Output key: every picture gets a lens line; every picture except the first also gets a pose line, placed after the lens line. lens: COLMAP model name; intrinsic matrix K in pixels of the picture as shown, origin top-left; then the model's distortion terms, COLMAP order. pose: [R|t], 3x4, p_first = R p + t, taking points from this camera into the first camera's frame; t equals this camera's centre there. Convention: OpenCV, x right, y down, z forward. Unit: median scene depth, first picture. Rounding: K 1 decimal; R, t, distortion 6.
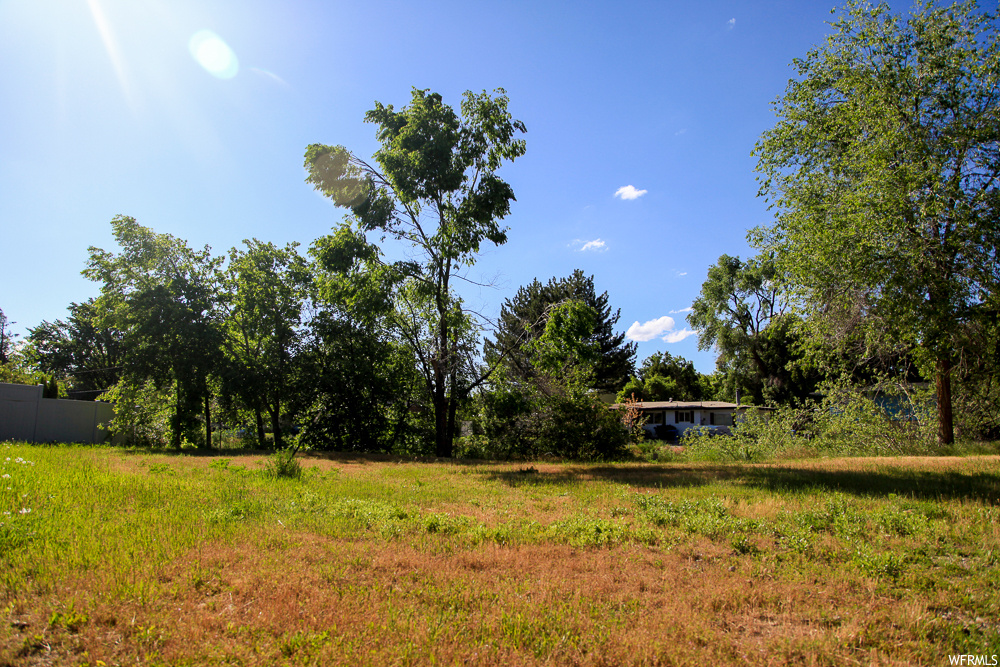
lens RADIAL K [[711.8, 0, 496.3], [0, 711.8, 323.0], [0, 0, 1]] dist [-0.083881, 0.002538]
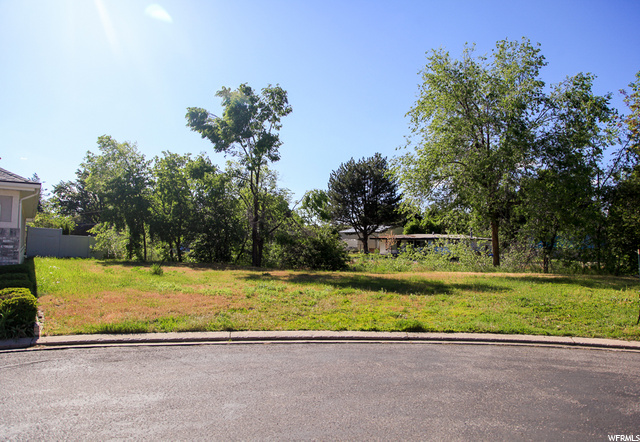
lens RADIAL K [[472.0, 0, 320.0], [0, 472.0, 221.0], [0, 0, 1]] dist [-0.081337, 0.001847]
pose [[0.997290, 0.012785, -0.072457, 0.160932], [-0.005850, 0.995447, 0.095132, -0.053582], [0.073343, -0.094450, 0.992824, -0.238674]]
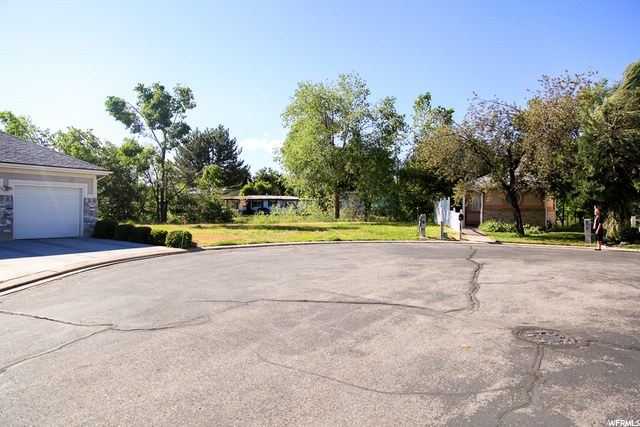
lens RADIAL K [[455.6, 0, 317.7], [0, 455.6, 206.8], [0, 0, 1]] dist [-0.083881, 0.002538]
pose [[0.948522, 0.006381, 0.316646, -0.047327], [-0.053178, 0.988812, 0.139370, -0.104123], [-0.312214, -0.149034, 0.938249, -0.581817]]
